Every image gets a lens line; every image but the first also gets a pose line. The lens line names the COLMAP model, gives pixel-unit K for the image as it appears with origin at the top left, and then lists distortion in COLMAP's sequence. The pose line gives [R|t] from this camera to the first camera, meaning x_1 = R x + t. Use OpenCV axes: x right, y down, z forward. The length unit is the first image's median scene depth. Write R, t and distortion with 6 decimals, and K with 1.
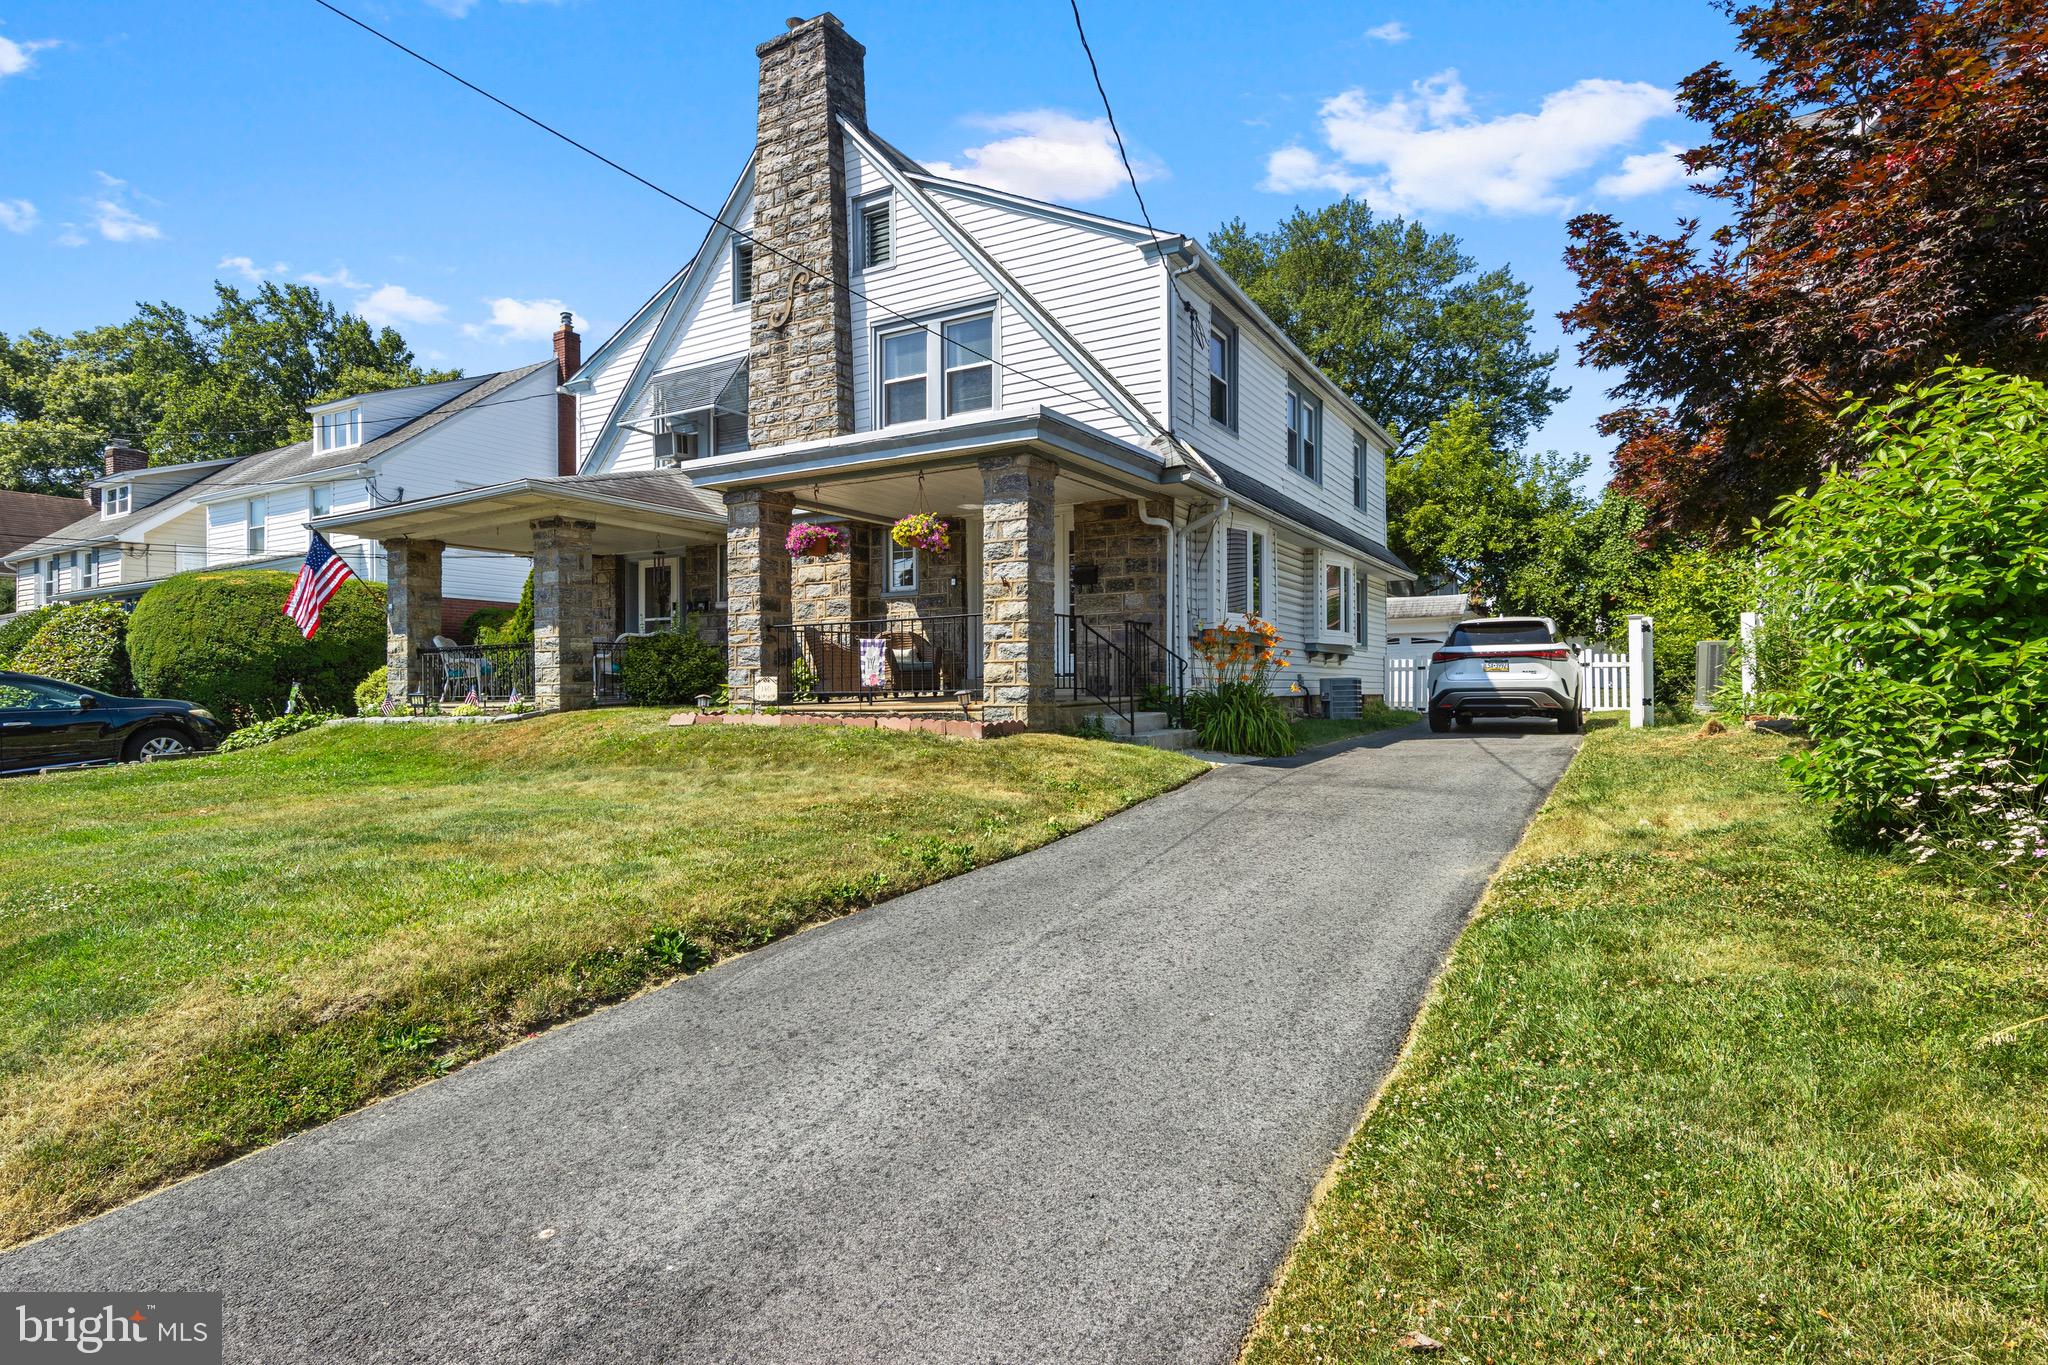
lens RADIAL K [[1038.7, 0, 1024.0], [0, 1038.7, 682.5], [0, 0, 1]] dist [0.008455, -0.000641]
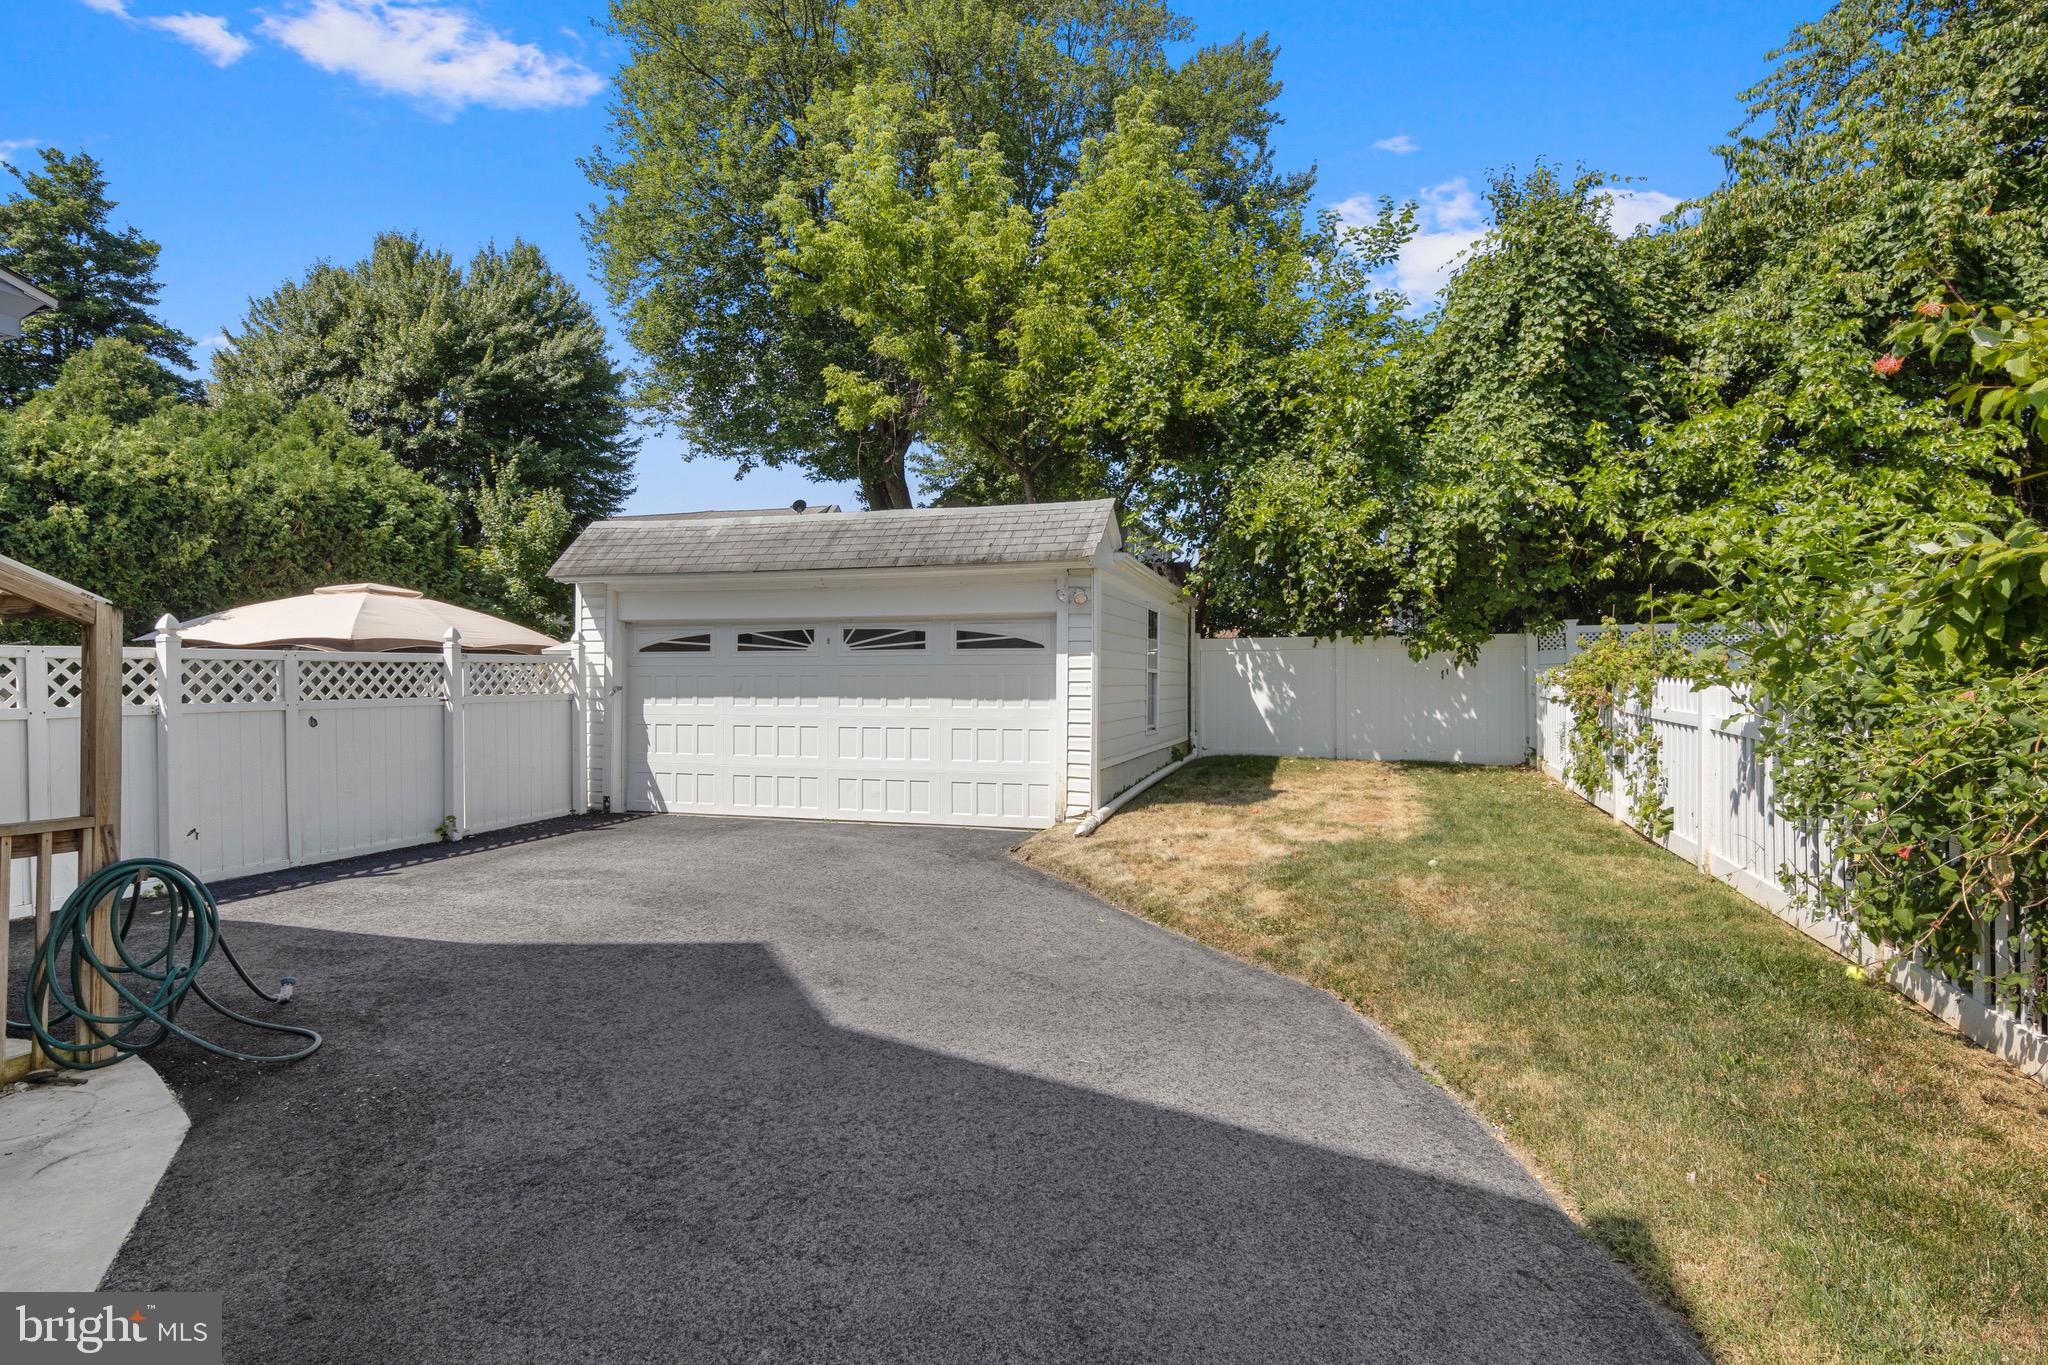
lens RADIAL K [[1038.7, 0, 1024.0], [0, 1038.7, 682.5], [0, 0, 1]] dist [0.008455, -0.000641]
pose [[0.973140, 0.009763, 0.230005, 0.695690], [-0.011451, 0.999916, 0.006006, -0.063642], [-0.229927, -0.008478, 0.973171, 1.478081]]
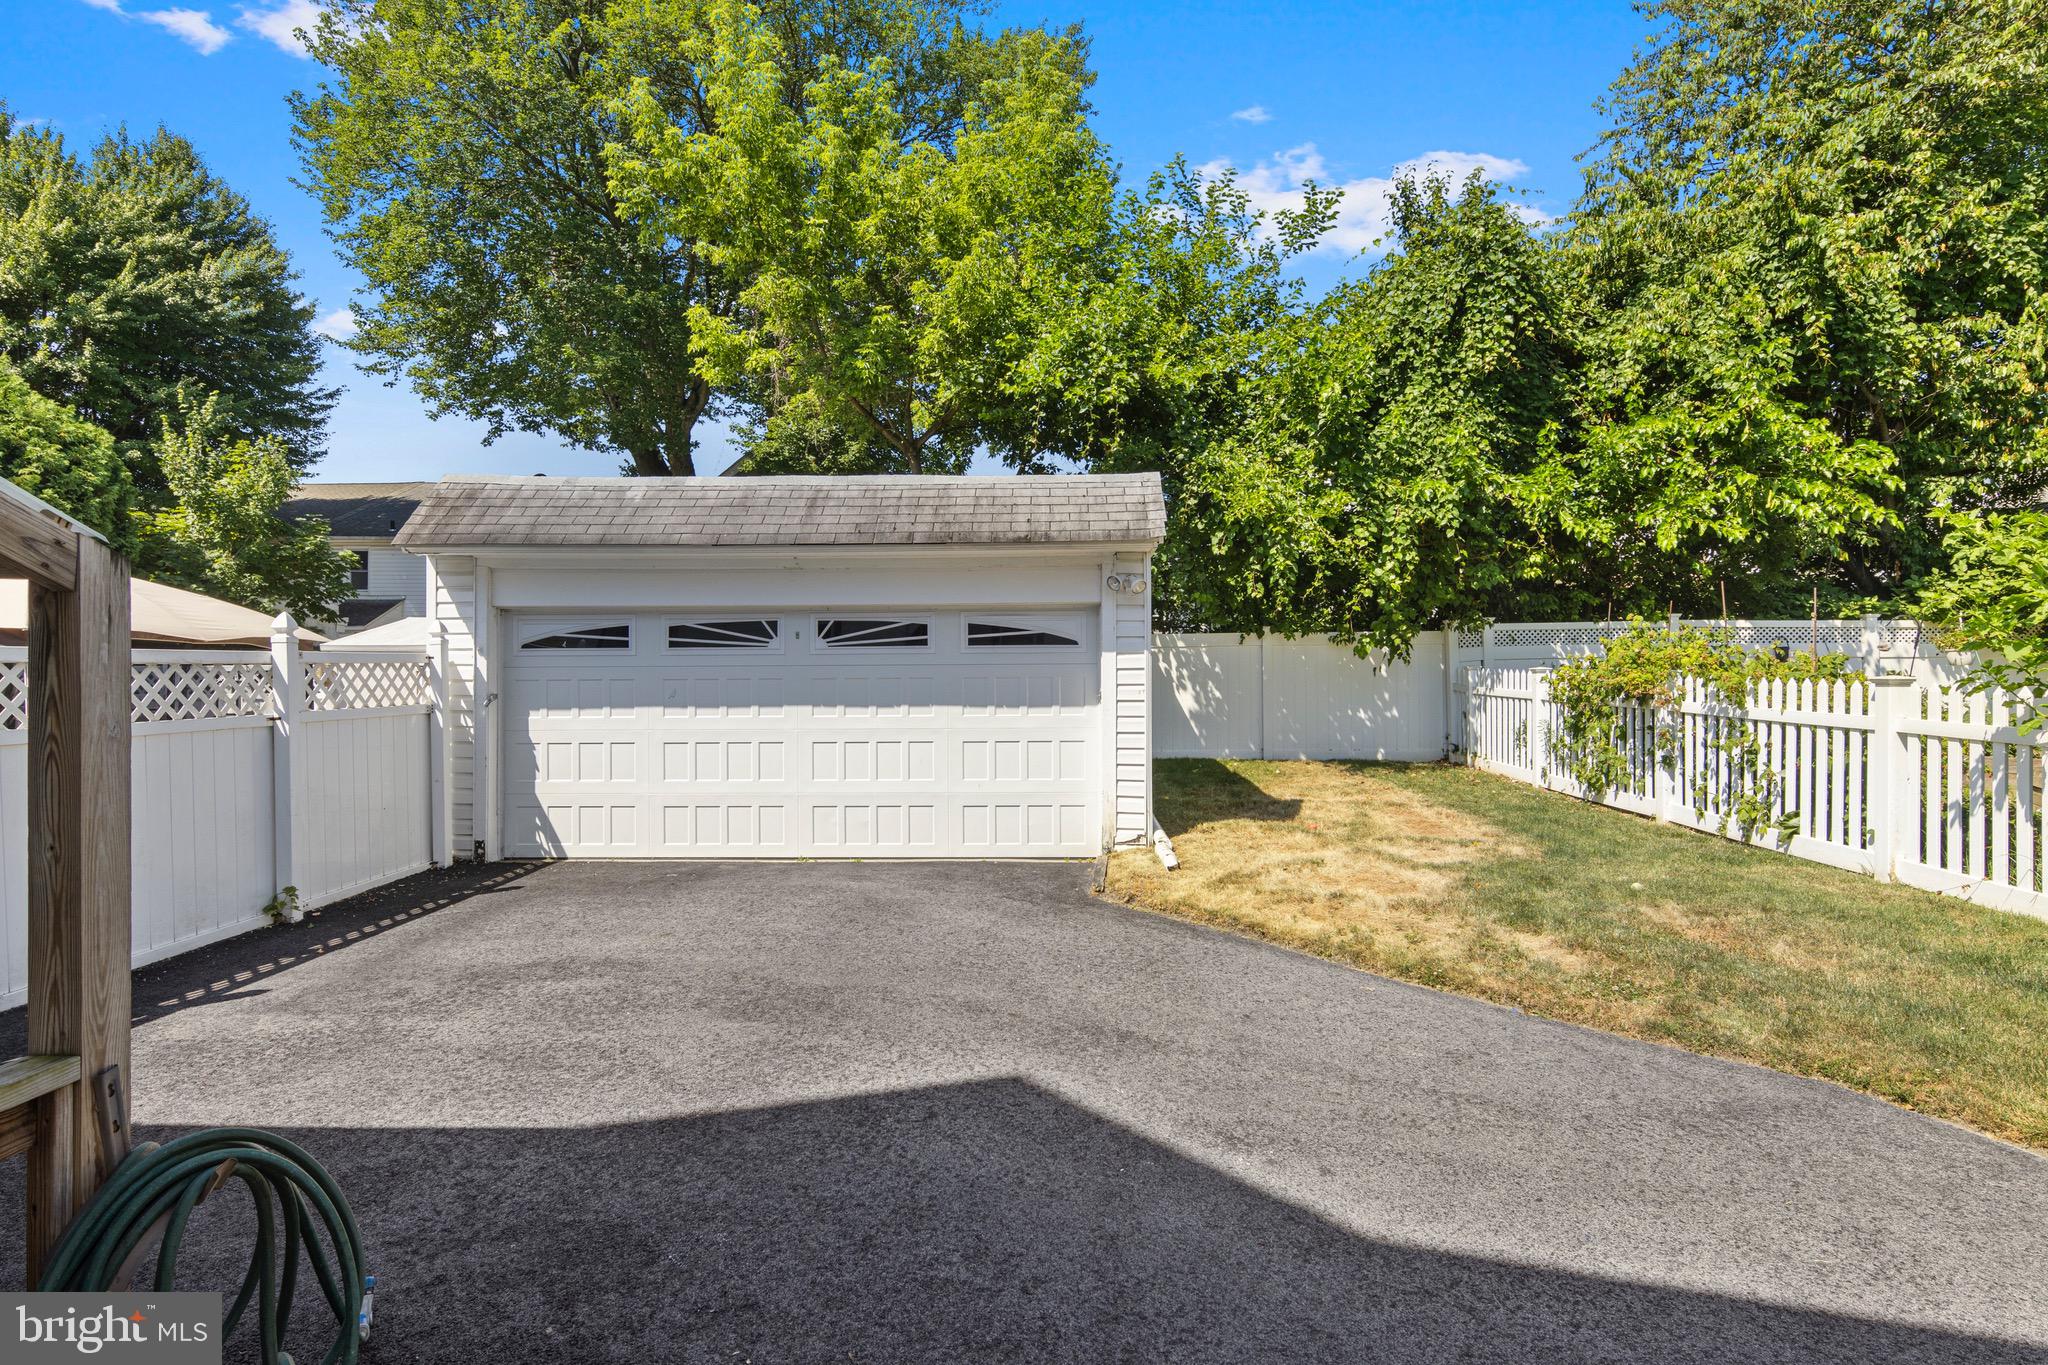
lens RADIAL K [[1032.6, 0, 1024.0], [0, 1032.6, 682.5], [0, 0, 1]] dist [0.013214, -0.005258]
pose [[0.875671, 0.001726, 0.482904, 0.559145], [-0.006756, 0.999940, 0.008678, -0.066231], [-0.482860, -0.010862, 0.875630, 1.649814]]
